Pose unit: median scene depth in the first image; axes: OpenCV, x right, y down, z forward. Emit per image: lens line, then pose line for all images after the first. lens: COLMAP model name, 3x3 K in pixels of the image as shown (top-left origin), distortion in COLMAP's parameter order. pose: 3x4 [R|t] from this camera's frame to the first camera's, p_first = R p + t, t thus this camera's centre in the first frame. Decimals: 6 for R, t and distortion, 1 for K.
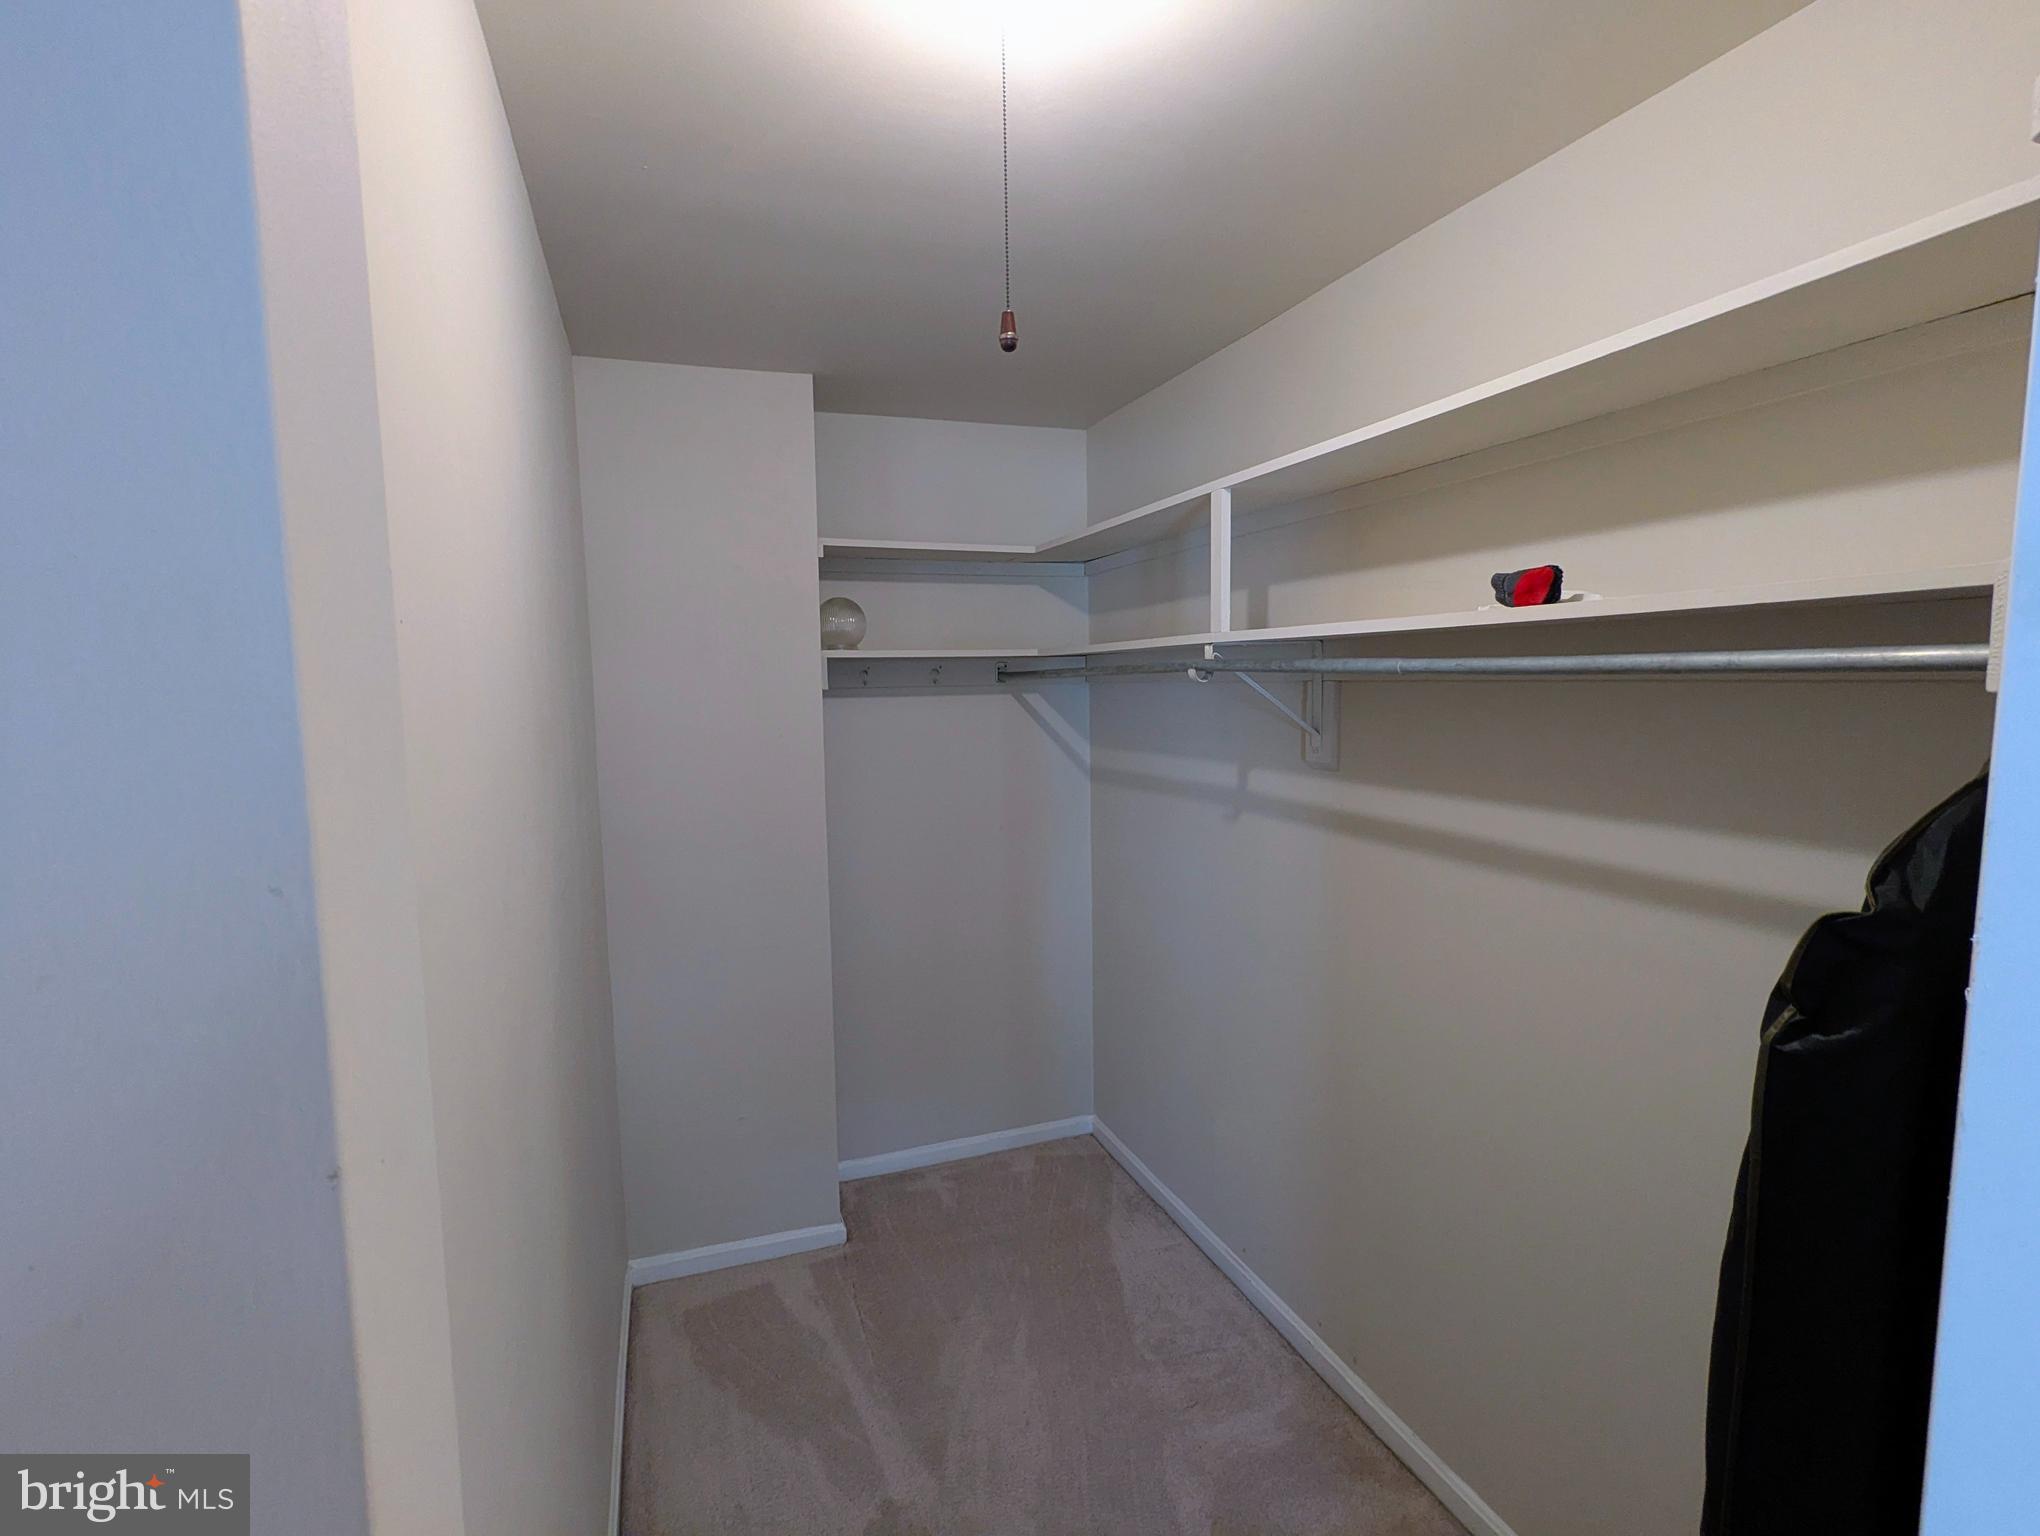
lens RADIAL K [[961.4, 0, 1018.4], [0, 961.4, 775.8], [0, 0, 1]] dist [-0.002511, 0.002487]
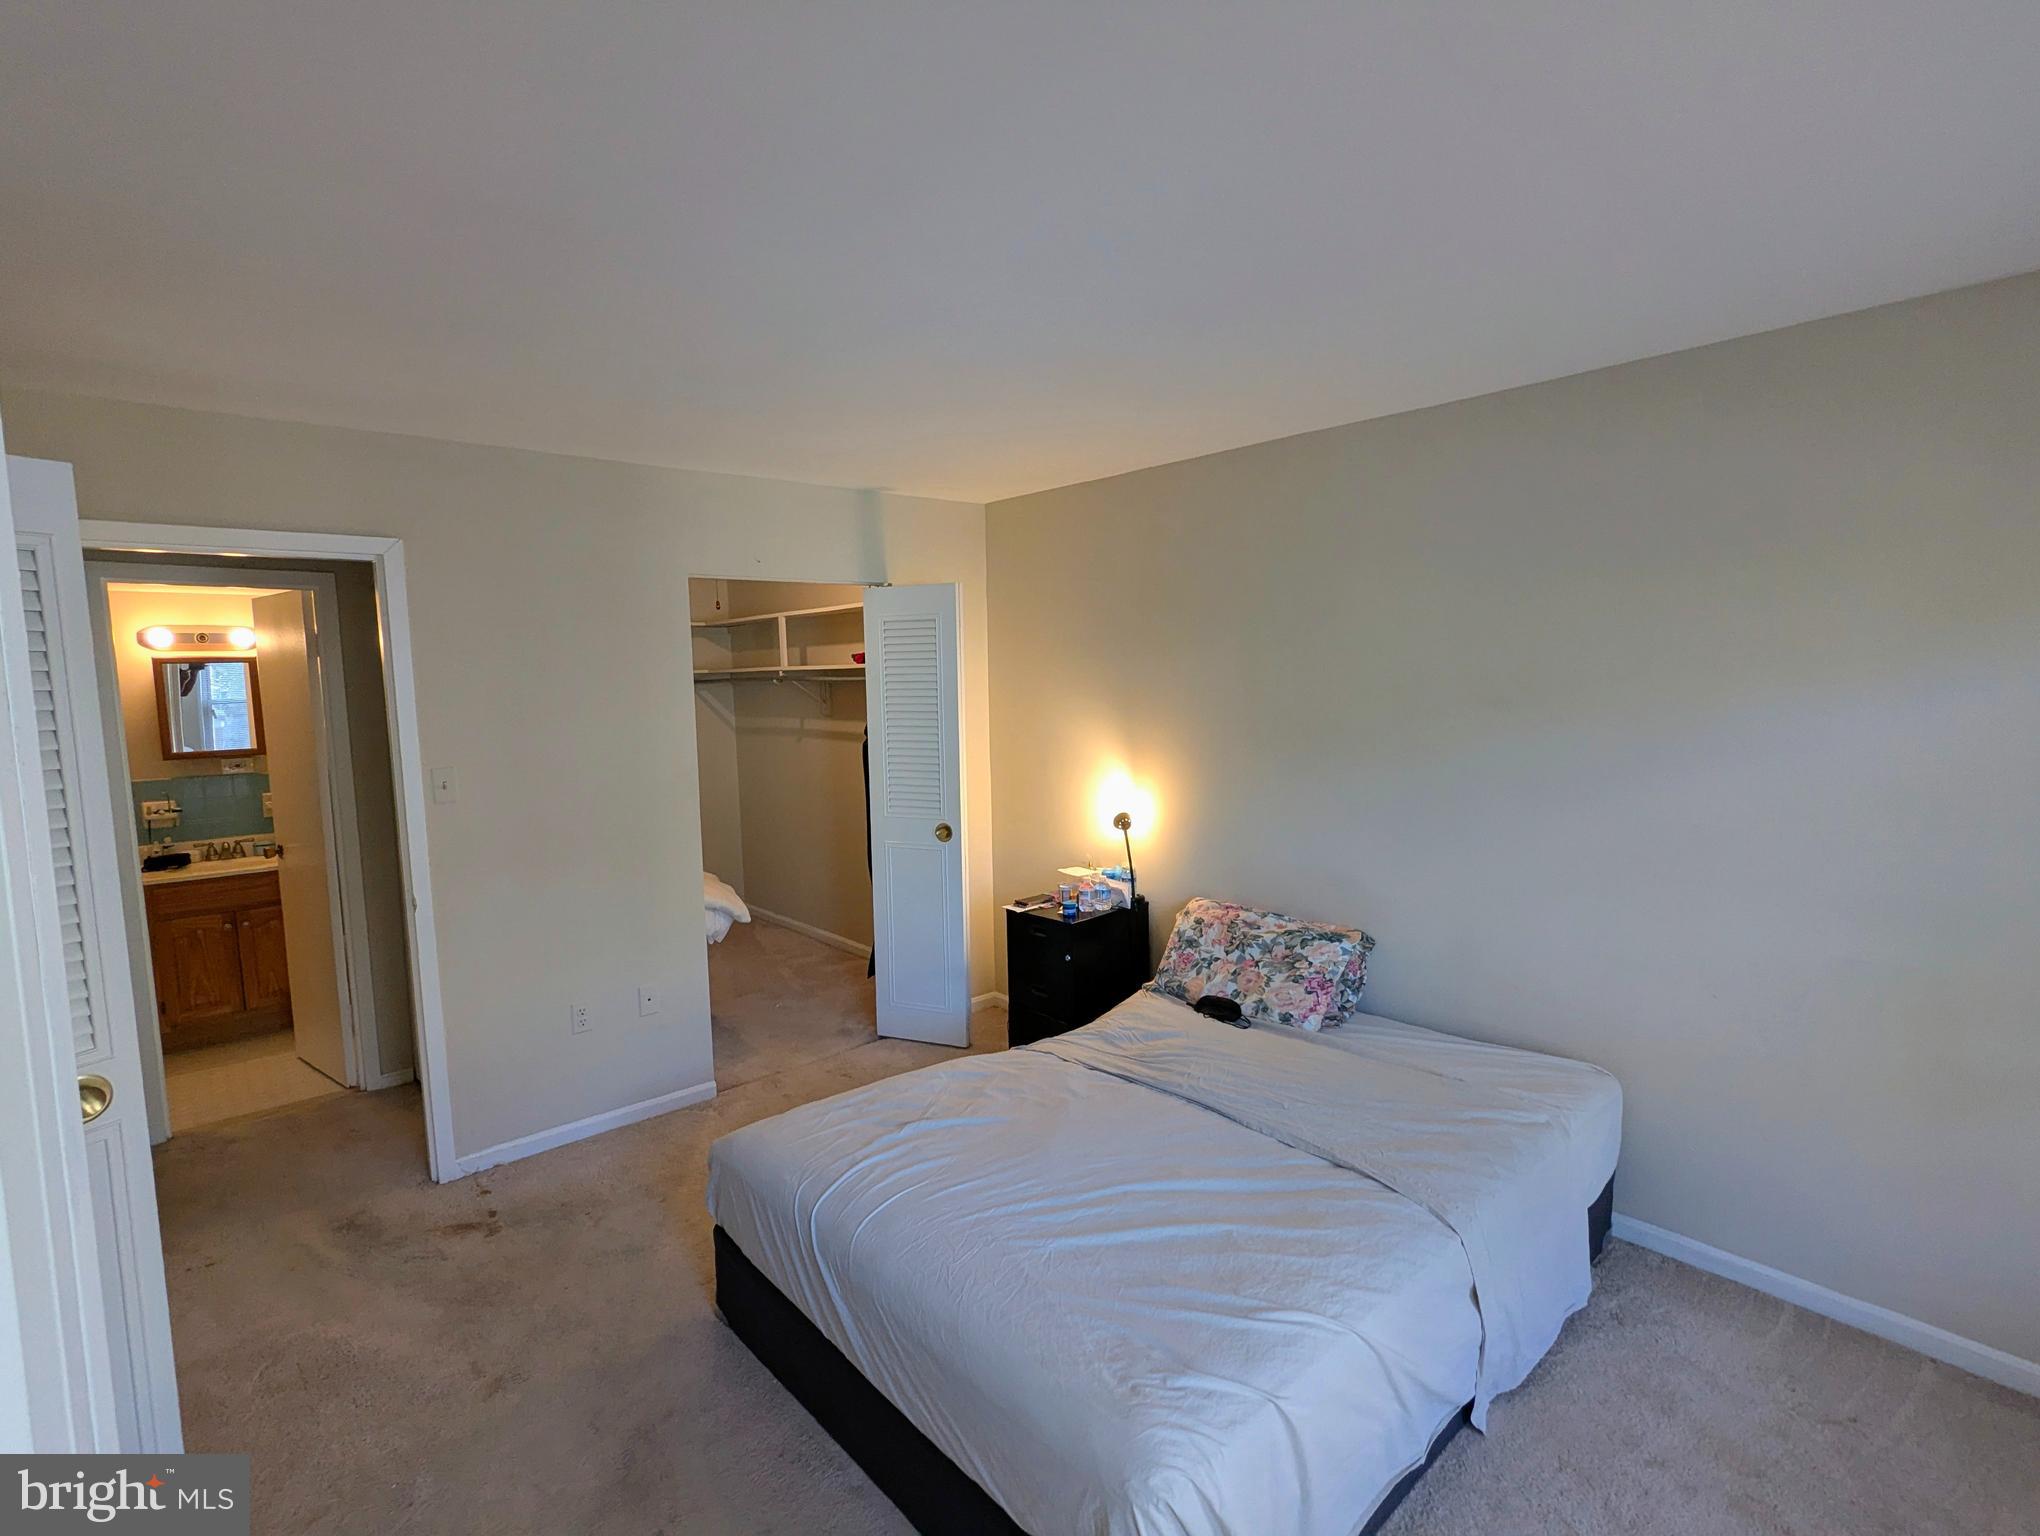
lens RADIAL K [[961.4, 0, 1024.1], [0, 961.4, 767.4], [0, 0, 1]] dist [-0.002511, 0.002487]
pose [[0.931992, -0.048130, 0.359268, -0.132745], [0.049734, 0.998751, 0.004782, 0.140875], [-0.359049, 0.013411, 0.933222, -1.604445]]
